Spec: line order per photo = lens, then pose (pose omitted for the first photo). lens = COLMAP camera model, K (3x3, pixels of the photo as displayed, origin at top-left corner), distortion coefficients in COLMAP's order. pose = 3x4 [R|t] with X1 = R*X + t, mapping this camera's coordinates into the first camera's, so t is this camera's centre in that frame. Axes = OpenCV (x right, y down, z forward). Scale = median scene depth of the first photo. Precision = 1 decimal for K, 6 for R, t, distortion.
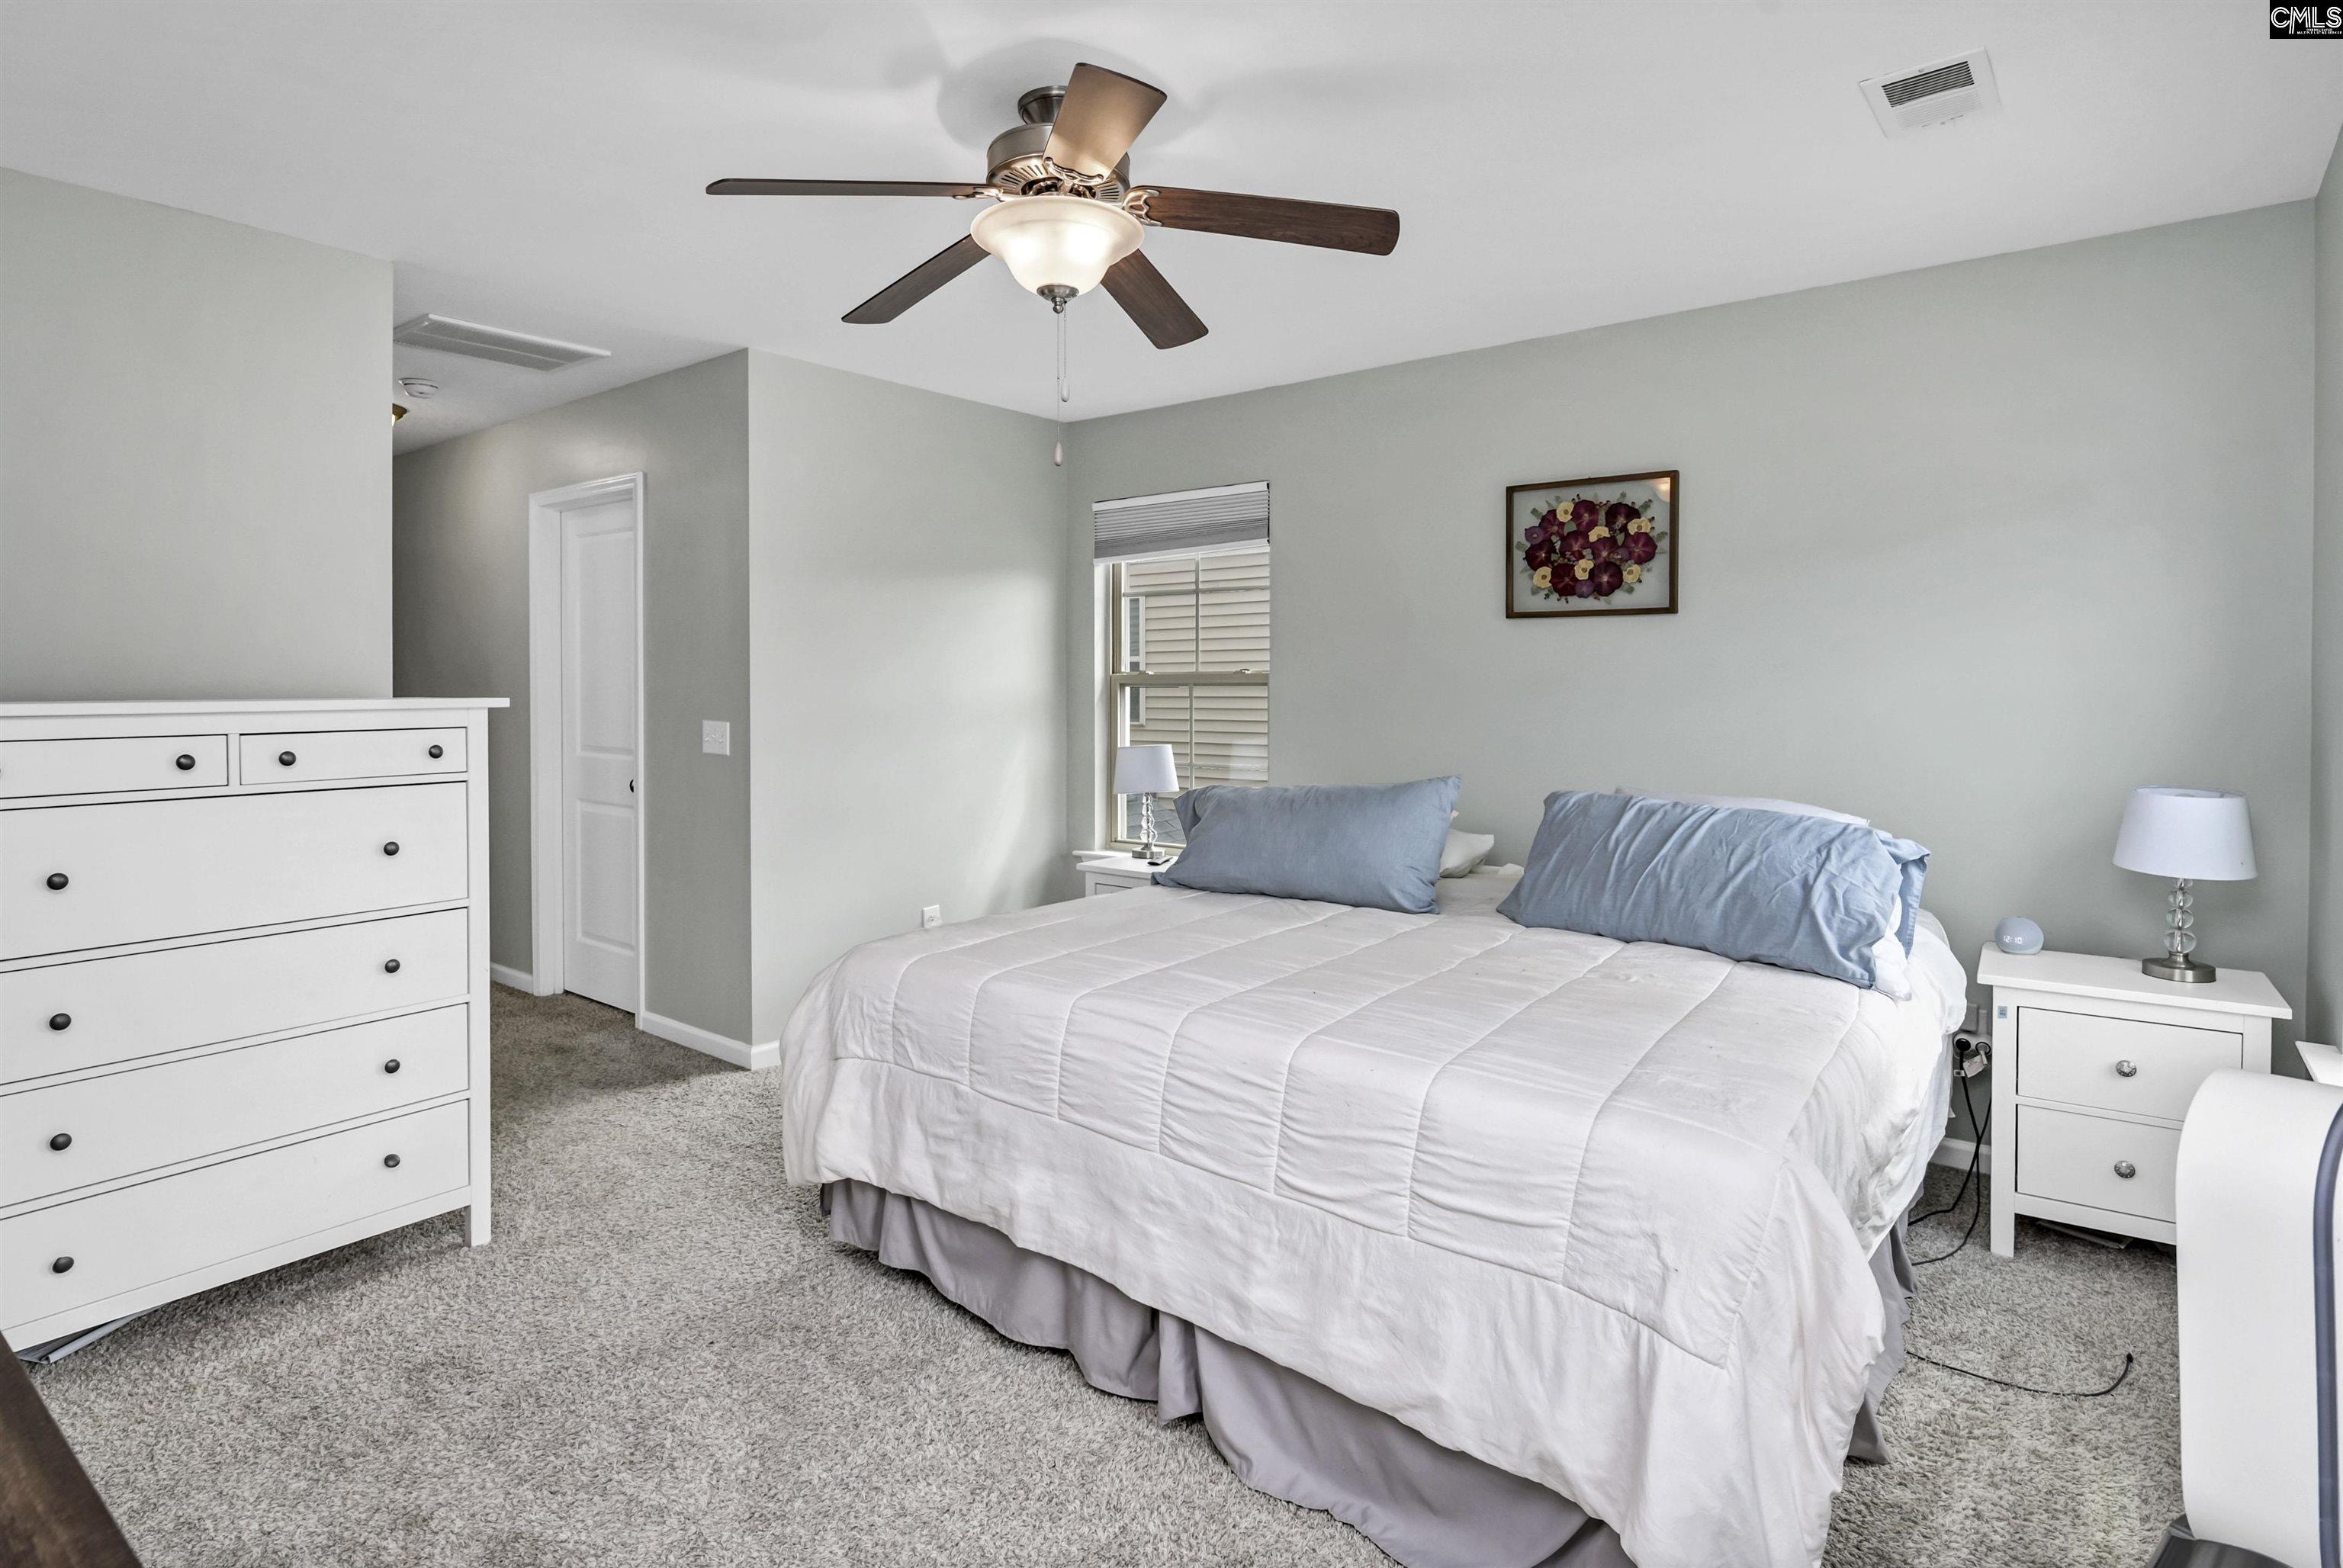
lens RADIAL K [[1207.3, 0, 1139.2], [0, 1207.3, 702.7], [0, 0, 1]] dist [-0.001557, -0.001626]
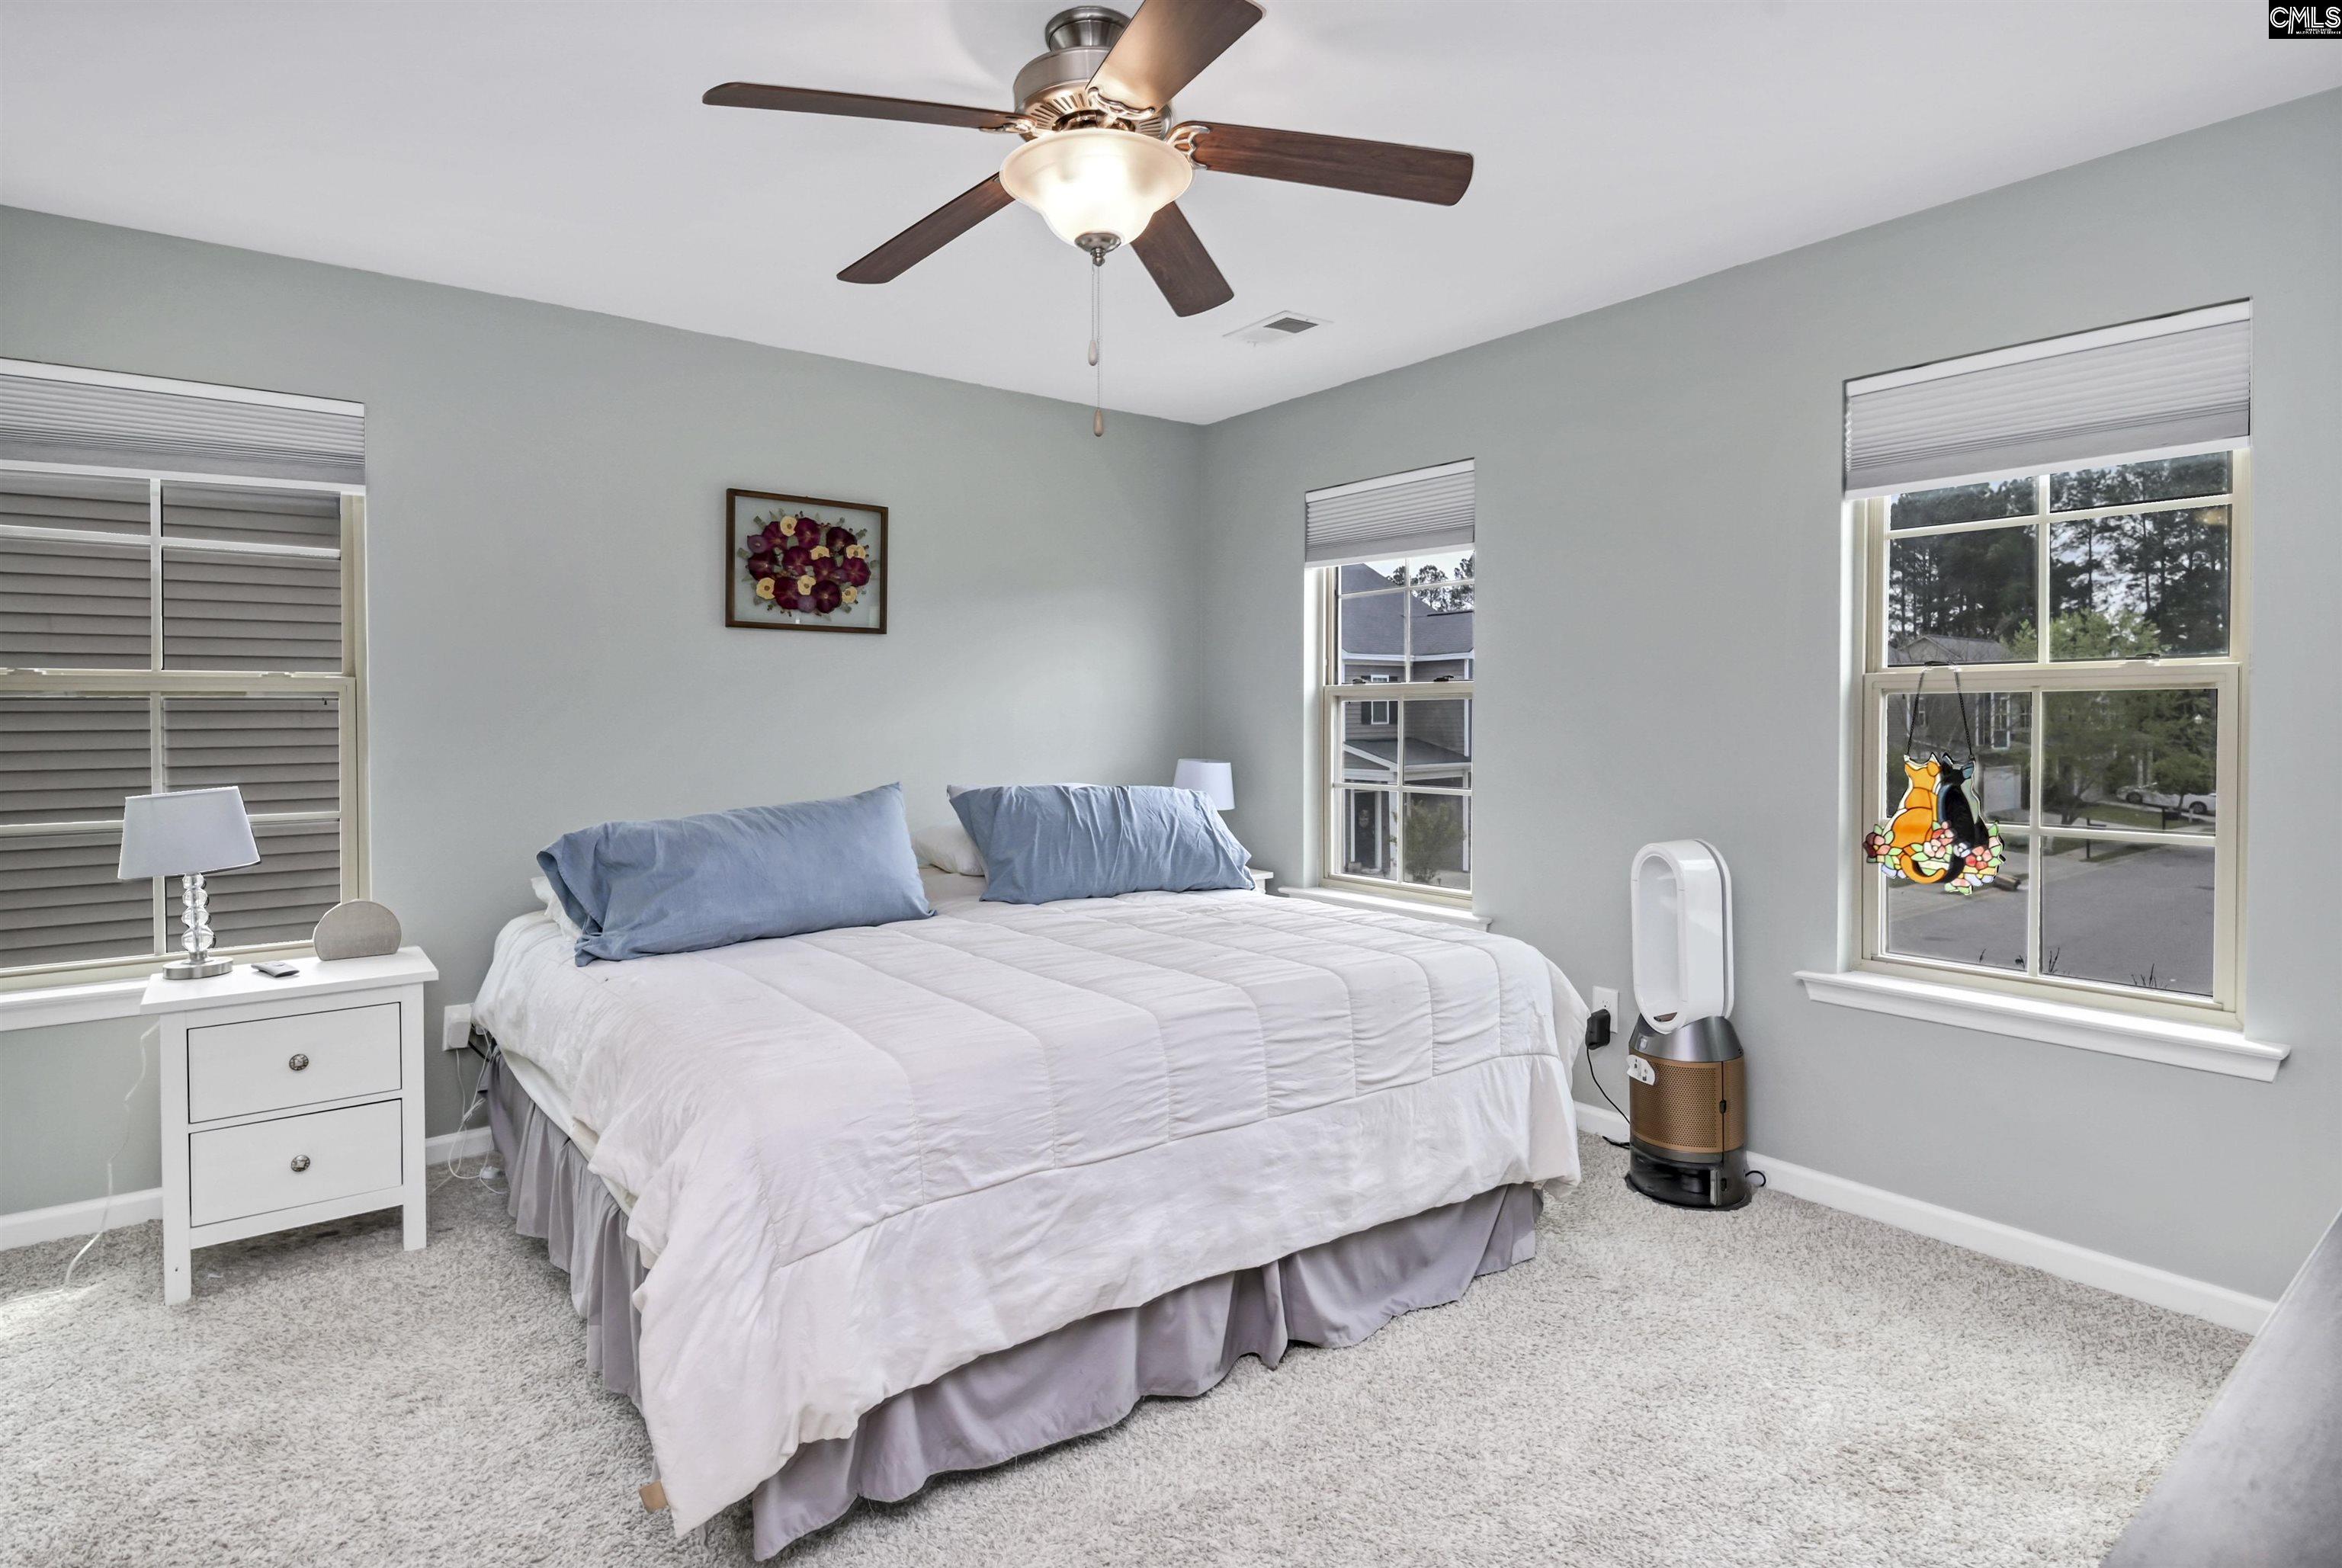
lens RADIAL K [[1231.5, 0, 1175.8], [0, 1231.5, 740.4], [0, 0, 1]] dist [0.001348, -0.000055]
pose [[0.214593, -0.021176, 0.976474, -0.609206], [0.016812, 0.999697, 0.017985, 0.008637], [-0.976559, 0.012557, 0.214884, 0.479098]]
